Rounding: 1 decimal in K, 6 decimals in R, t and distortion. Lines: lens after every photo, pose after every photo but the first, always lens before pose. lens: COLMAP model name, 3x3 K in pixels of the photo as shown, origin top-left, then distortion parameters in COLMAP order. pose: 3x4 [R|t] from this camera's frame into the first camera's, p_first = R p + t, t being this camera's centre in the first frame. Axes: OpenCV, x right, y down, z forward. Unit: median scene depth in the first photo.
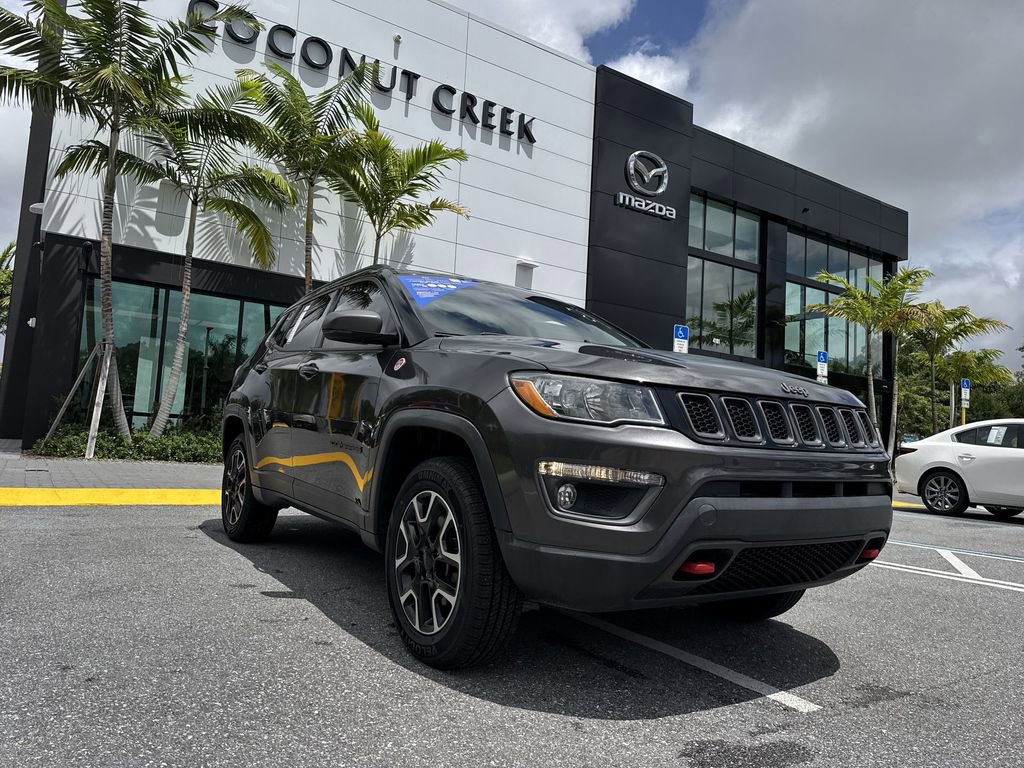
lens RADIAL K [[705.0, 0, 509.3], [0, 705.0, 379.9], [0, 0, 1]] dist [0.090444, -0.137881]
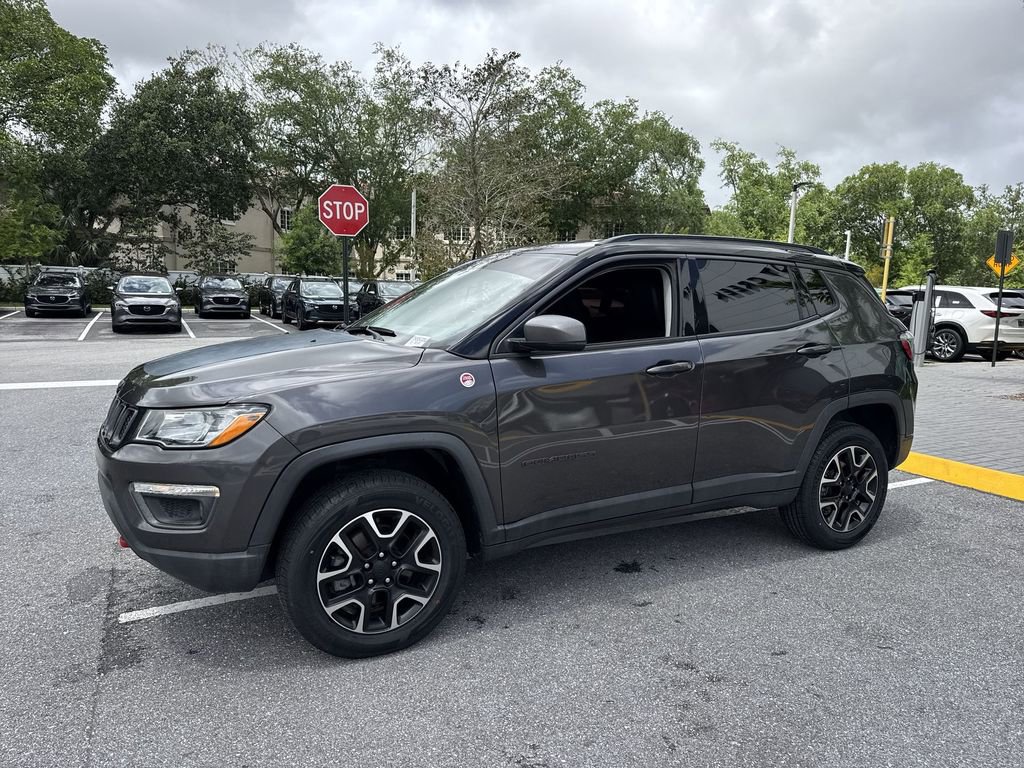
lens RADIAL K [[711.7, 0, 509.5], [0, 711.7, 383.0], [0, 0, 1]] dist [0.050551, -0.069315]
pose [[-0.098452, 0.068347, -0.992792, 0.265217], [0.056054, 0.996436, 0.063039, -0.004951], [0.993562, -0.049444, -0.101933, 0.299704]]
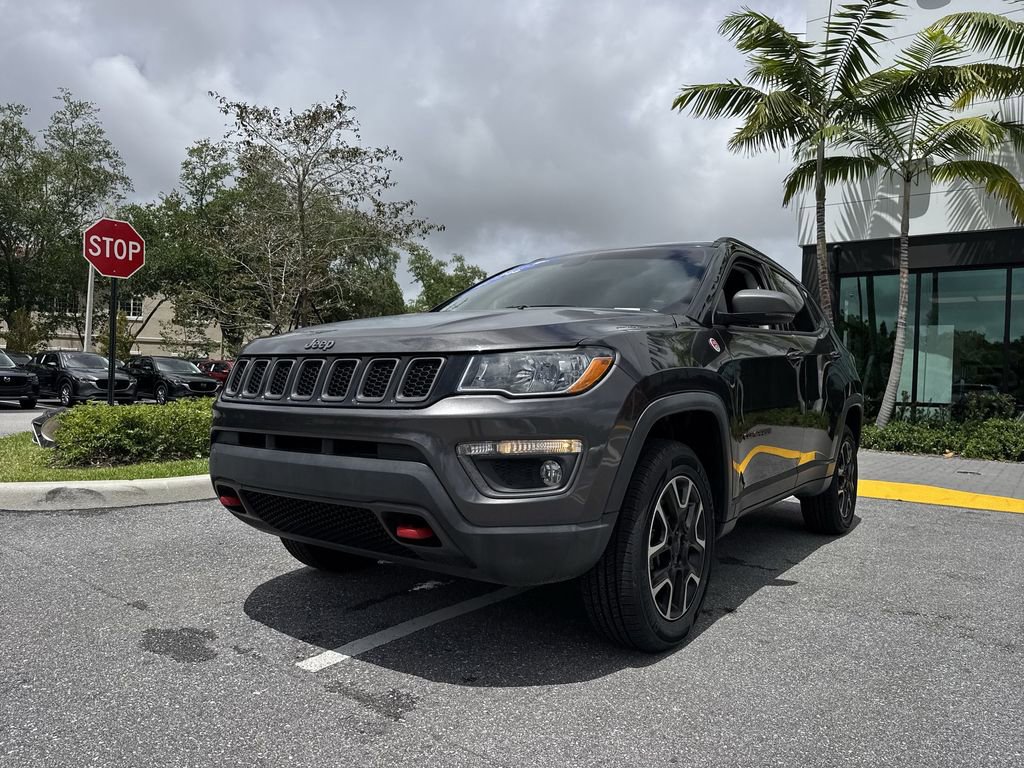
lens RADIAL K [[711.7, 0, 509.5], [0, 711.7, 383.0], [0, 0, 1]] dist [0.050551, -0.069315]
pose [[0.339893, -0.056858, -0.938744, 0.231979], [0.065463, 0.997180, -0.036694, 0.019737], [0.938183, -0.048981, 0.342656, 0.149274]]
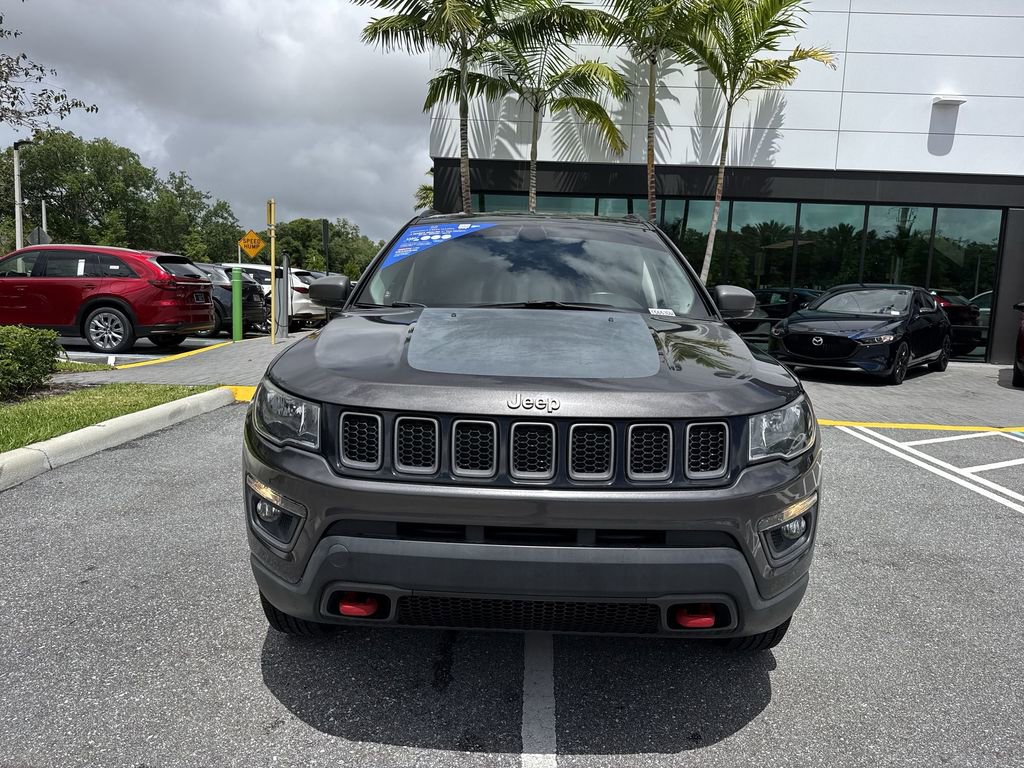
lens RADIAL K [[711.7, 0, 509.5], [0, 711.7, 383.0], [0, 0, 1]] dist [0.050551, -0.069315]
pose [[0.816148, 0.044517, -0.576125, 0.134530], [0.060345, 0.985010, 0.161597, -0.021689], [0.574683, -0.166654, 0.801228, 0.062413]]
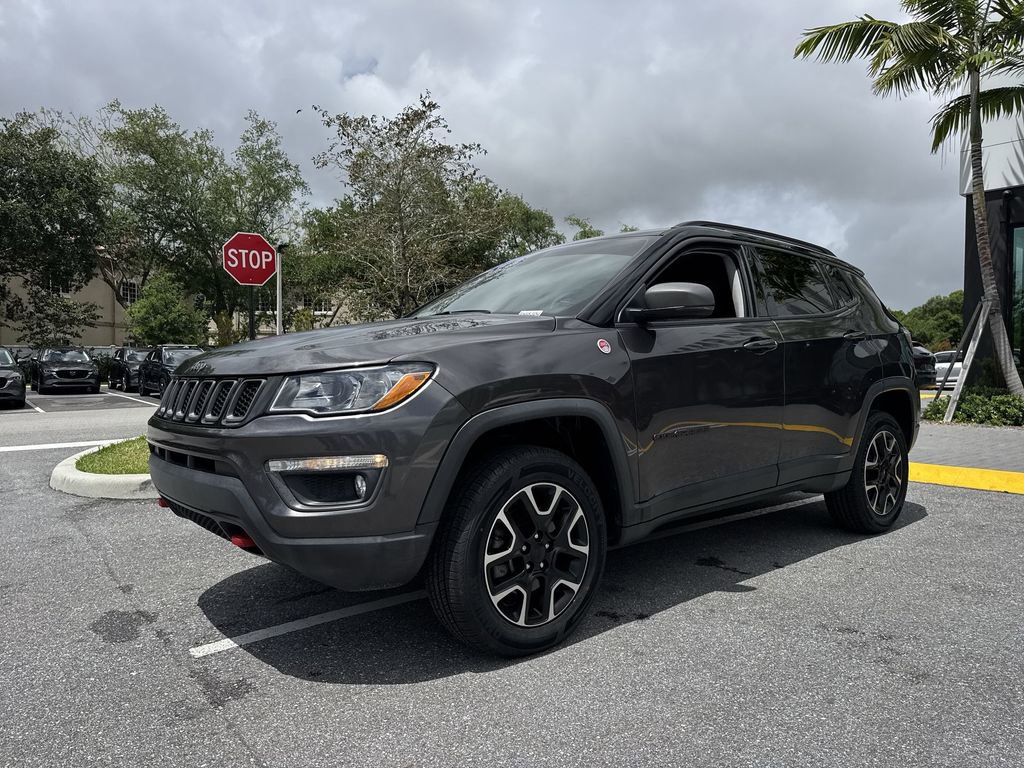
lens RADIAL K [[711.7, 0, 509.5], [0, 711.7, 383.0], [0, 0, 1]] dist [0.050551, -0.069315]
pose [[0.100232, -0.033124, -0.994413, 0.253078], [0.094283, 0.995264, -0.023649, 0.017883], [0.990487, -0.091386, 0.102880, 0.222918]]
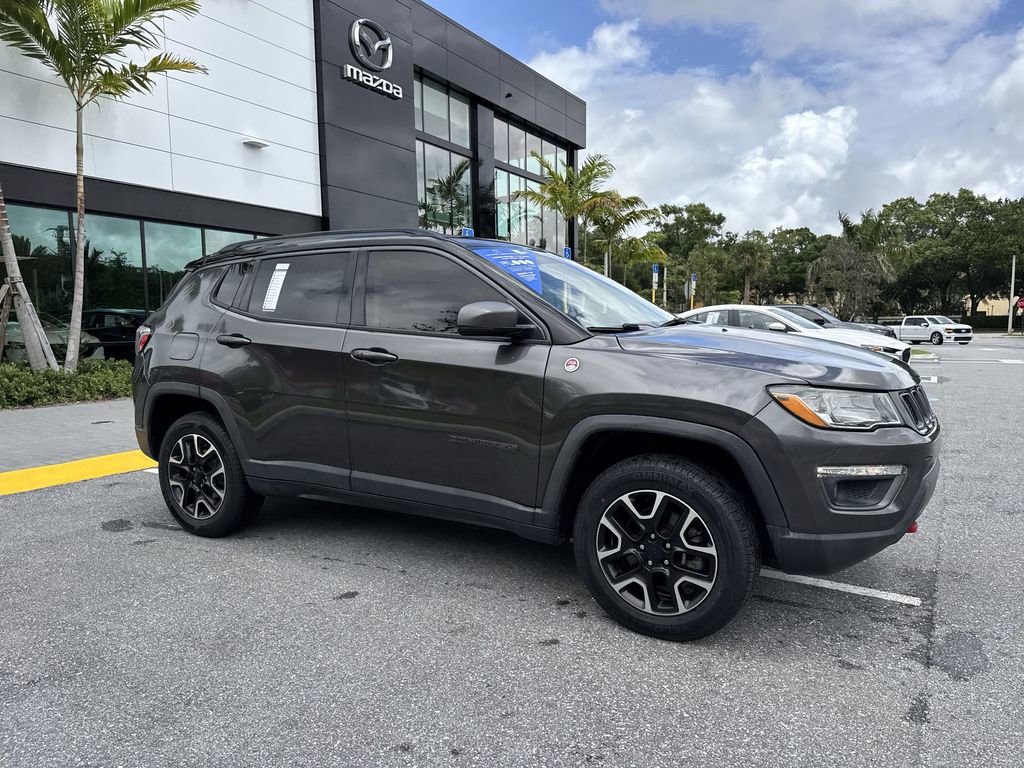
lens RADIAL K [[709.1, 0, 518.3], [0, 709.1, 383.5], [0, 0, 1]] dist [0.055766, -0.065793]
pose [[0.894481, -0.101006, 0.435547, -0.132562], [0.020772, 0.982484, 0.185183, -0.036653], [-0.446623, -0.156596, 0.880912, 0.029099]]
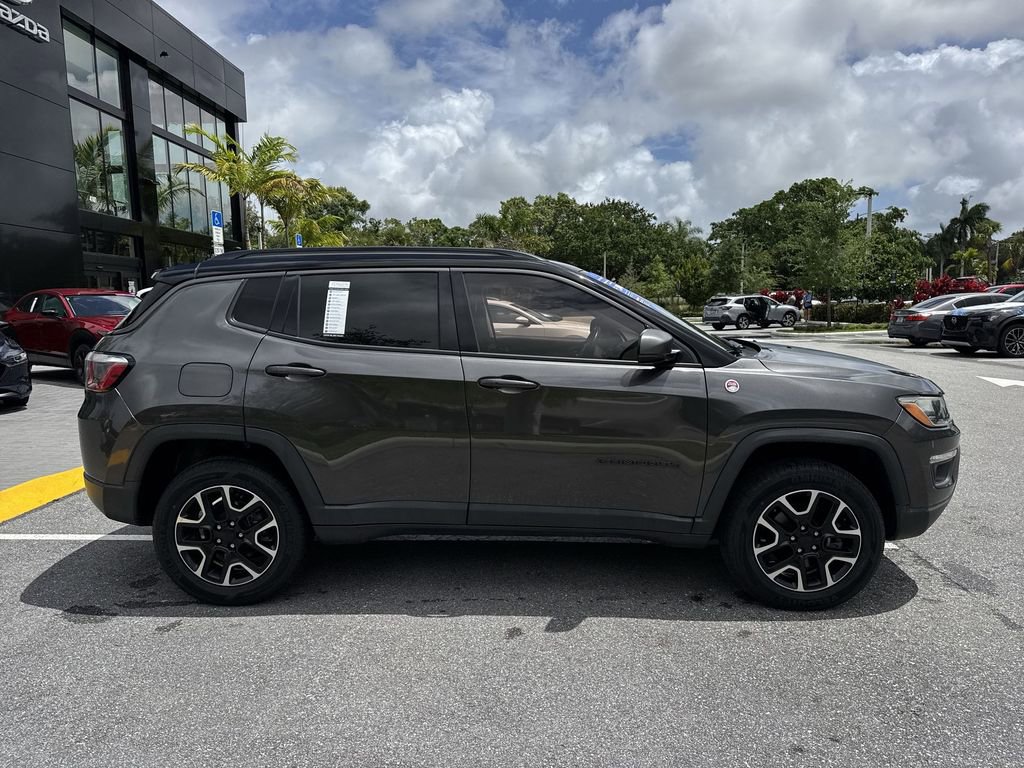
lens RADIAL K [[706.0, 0, 503.1], [0, 706.0, 389.1], [0, 0, 1]] dist [0.043603, -0.048488]
pose [[0.584059, -0.160431, 0.795699, -0.252411], [-0.025093, 0.976236, 0.215250, -0.050189], [-0.811323, -0.145686, 0.566154, 0.131828]]
